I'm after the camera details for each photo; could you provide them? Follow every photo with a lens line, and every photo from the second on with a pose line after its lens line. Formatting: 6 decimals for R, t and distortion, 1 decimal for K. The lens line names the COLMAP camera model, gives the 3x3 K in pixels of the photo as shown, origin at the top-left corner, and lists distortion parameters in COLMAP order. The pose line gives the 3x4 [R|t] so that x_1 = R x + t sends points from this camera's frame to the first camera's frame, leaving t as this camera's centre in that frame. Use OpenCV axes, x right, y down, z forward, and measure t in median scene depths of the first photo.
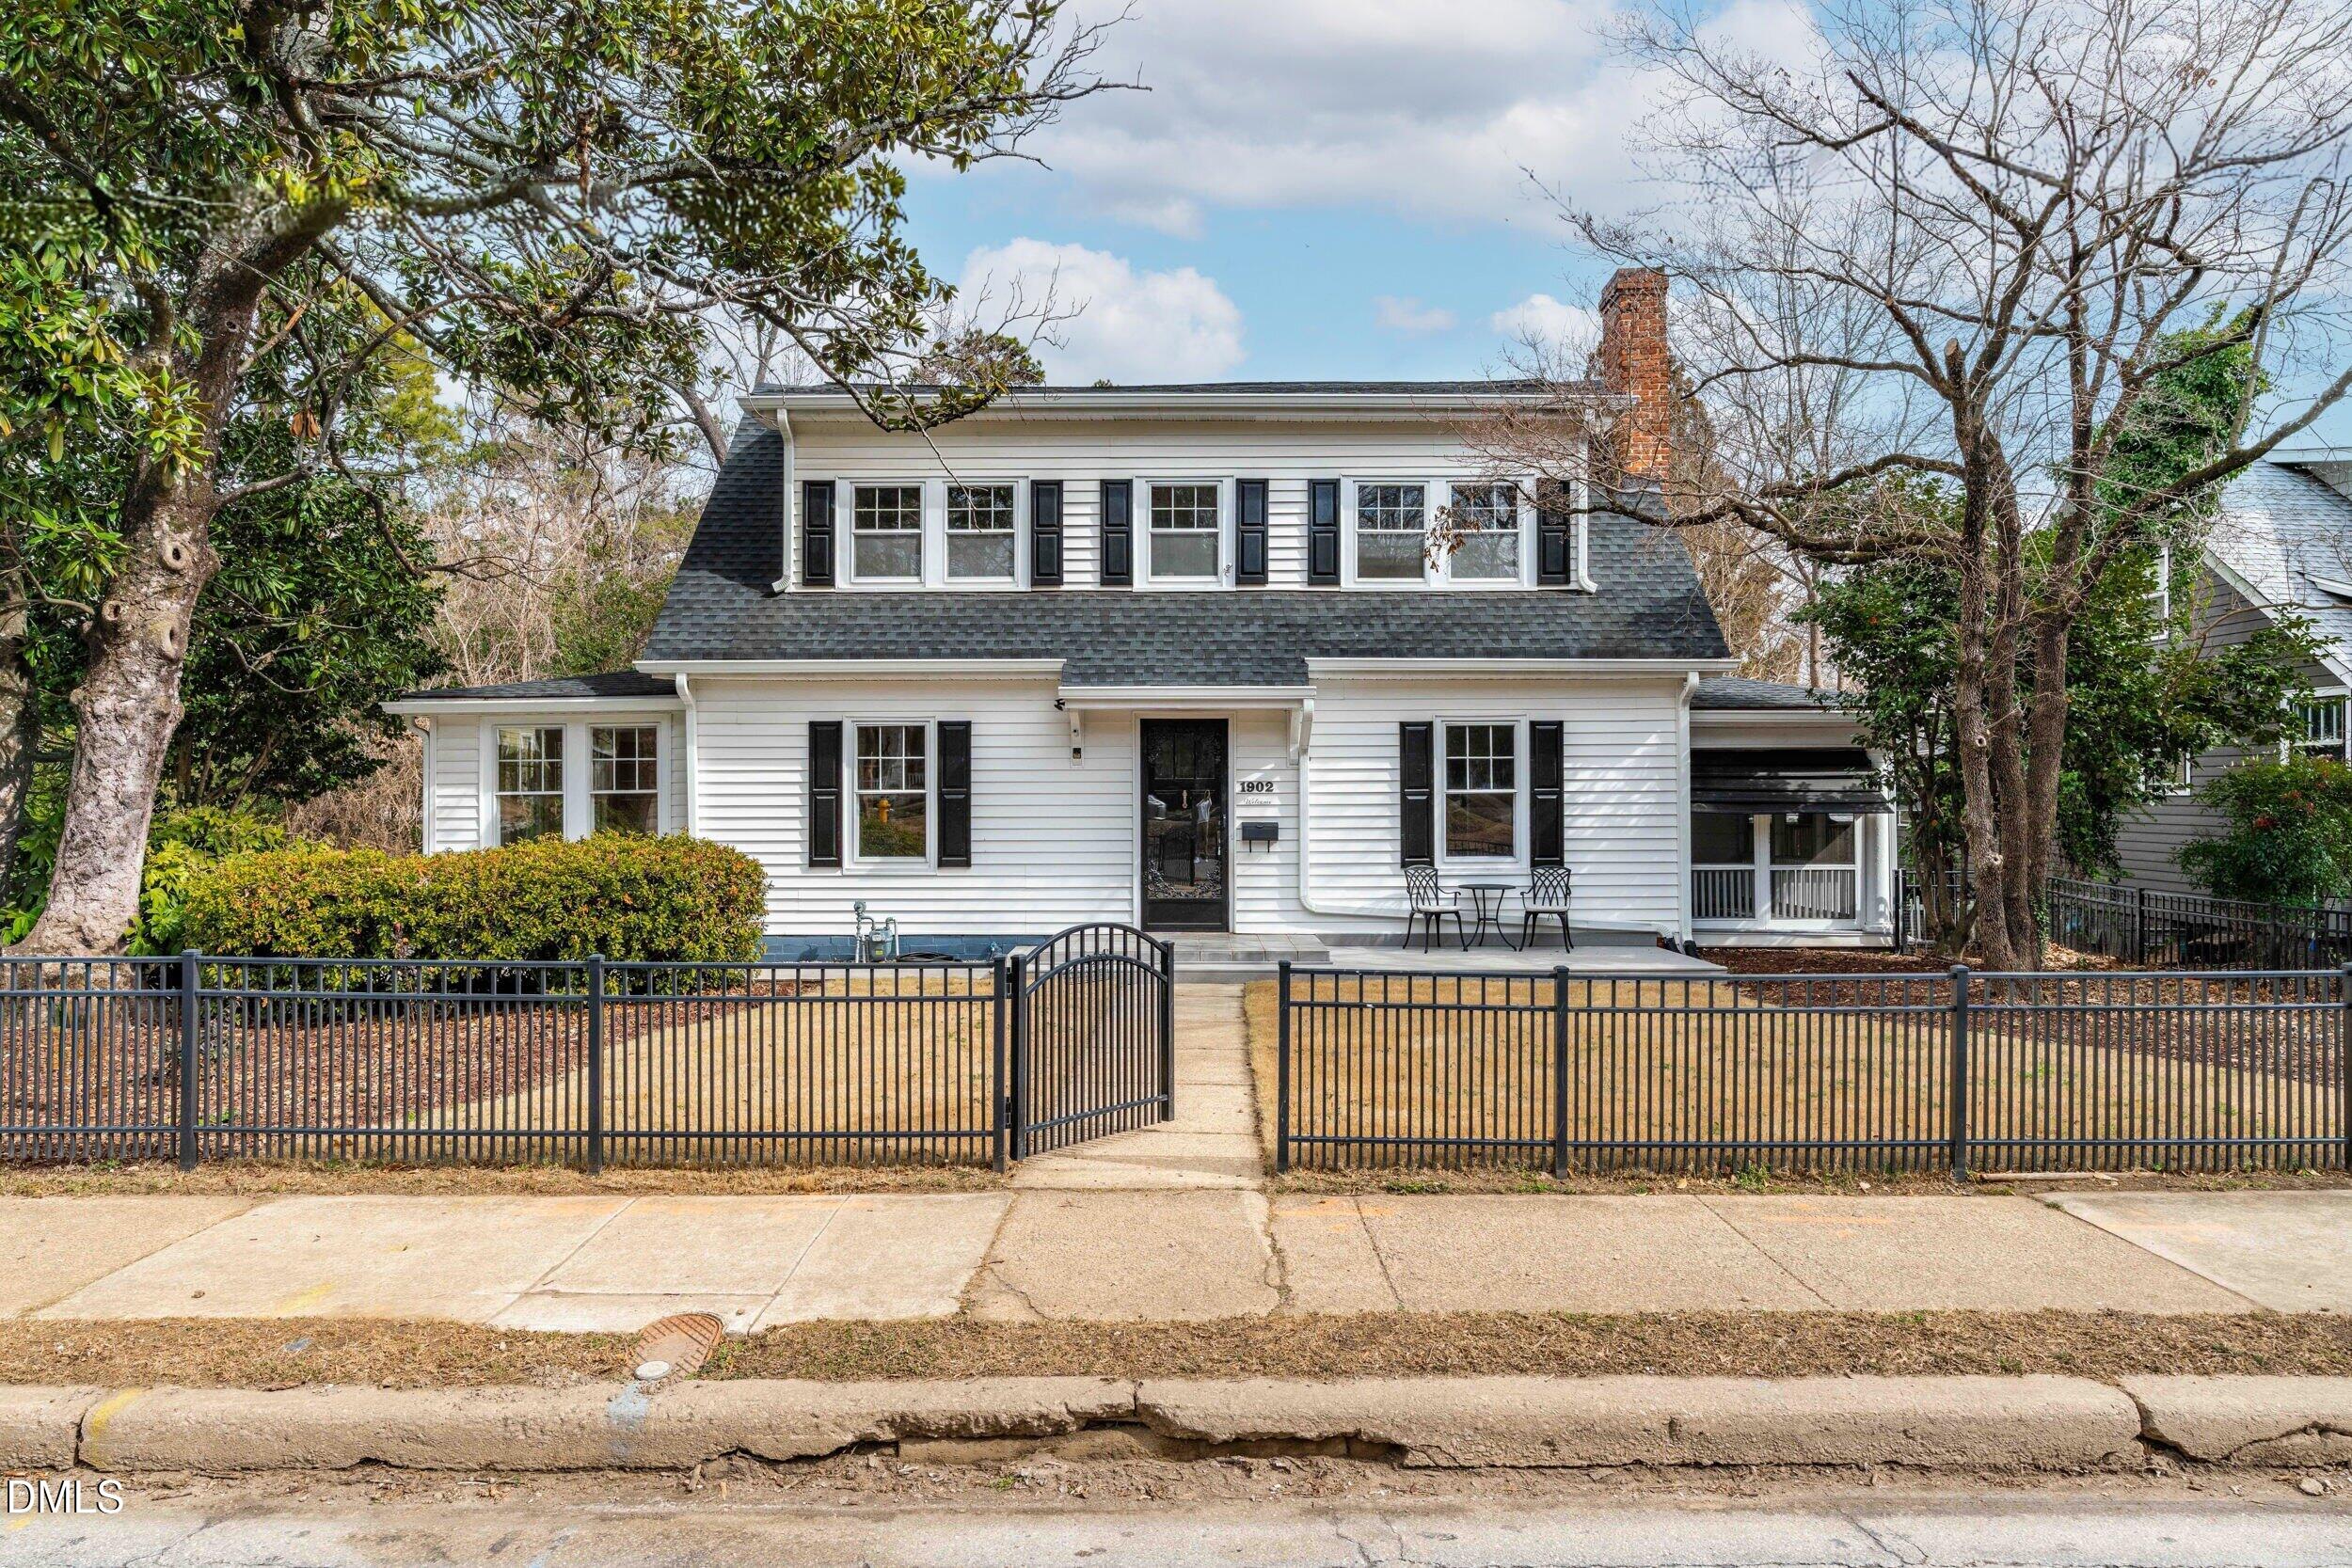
lens RADIAL K [[1228.9, 0, 1178.4], [0, 1228.9, 800.8], [0, 0, 1]] dist [0.005477, 0.000241]
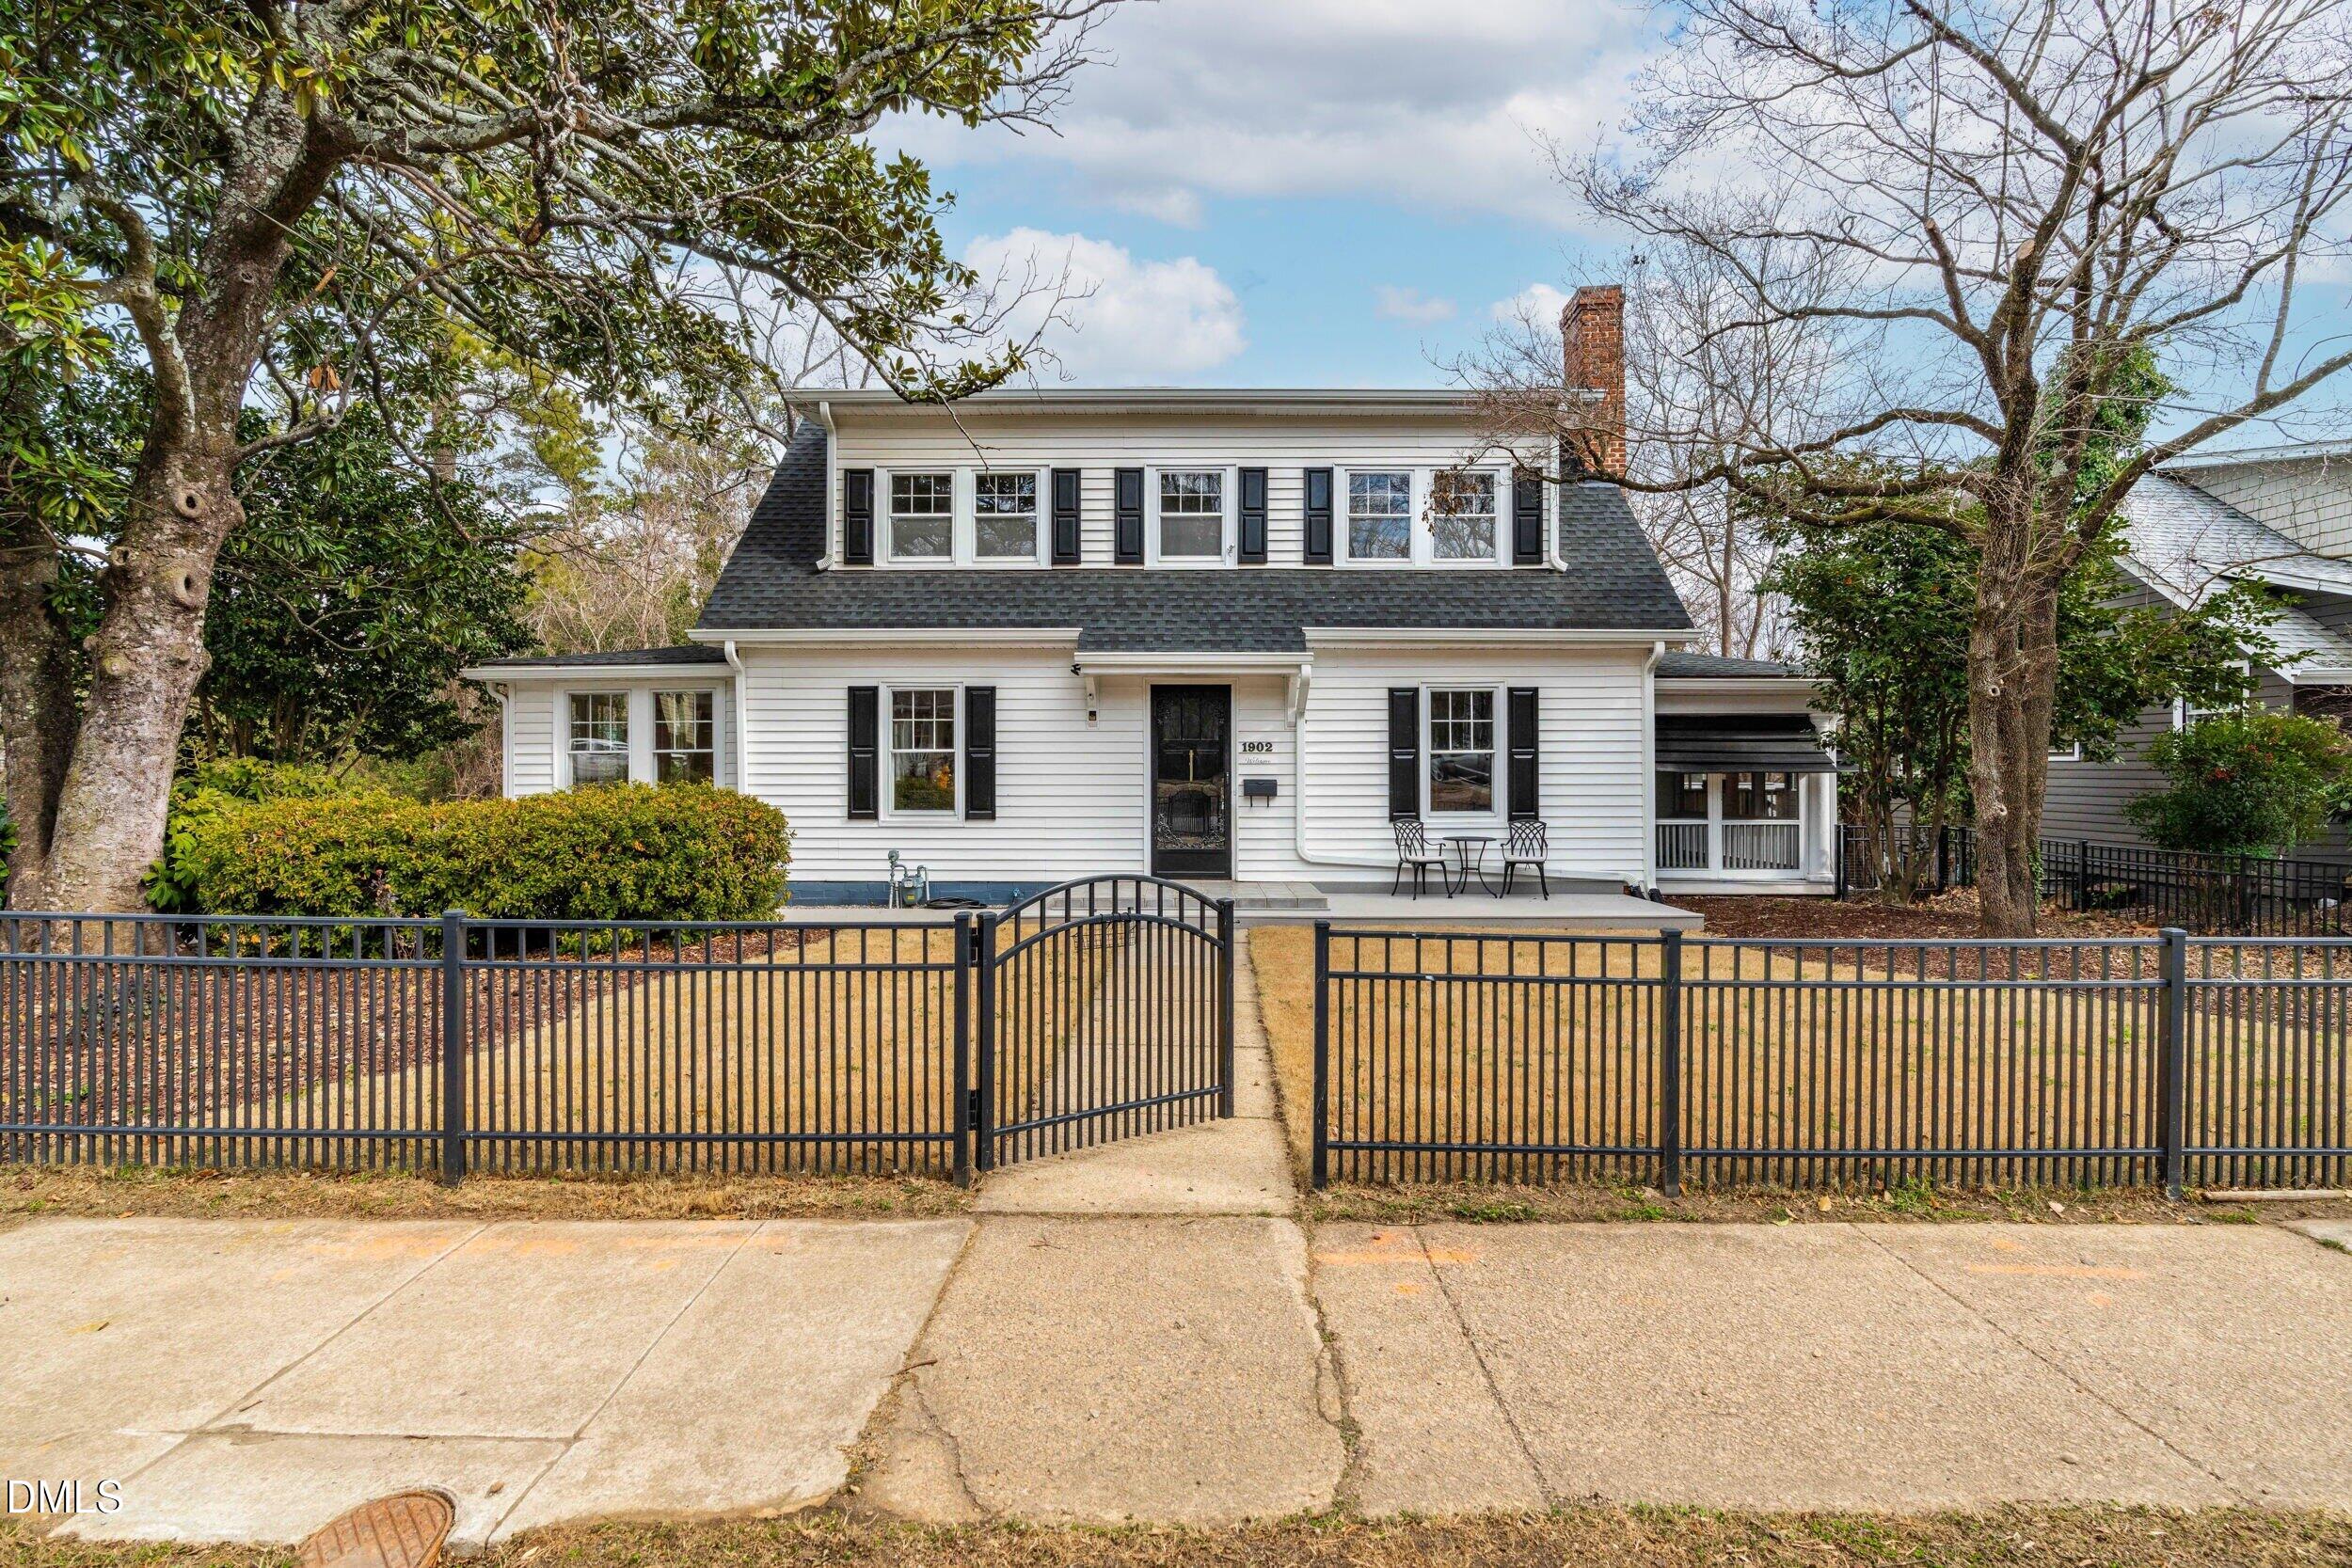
lens RADIAL K [[950.6, 0, 1176.0], [0, 950.6, 784.0], [0, 0, 1]] dist [-0.000206, 0.000103]
pose [[0.999964, 0.002239, -0.008229, -0.001439], [-0.002173, 0.999966, 0.008008, 0.018181], [0.008246, -0.007990, 0.999934, 0.187885]]
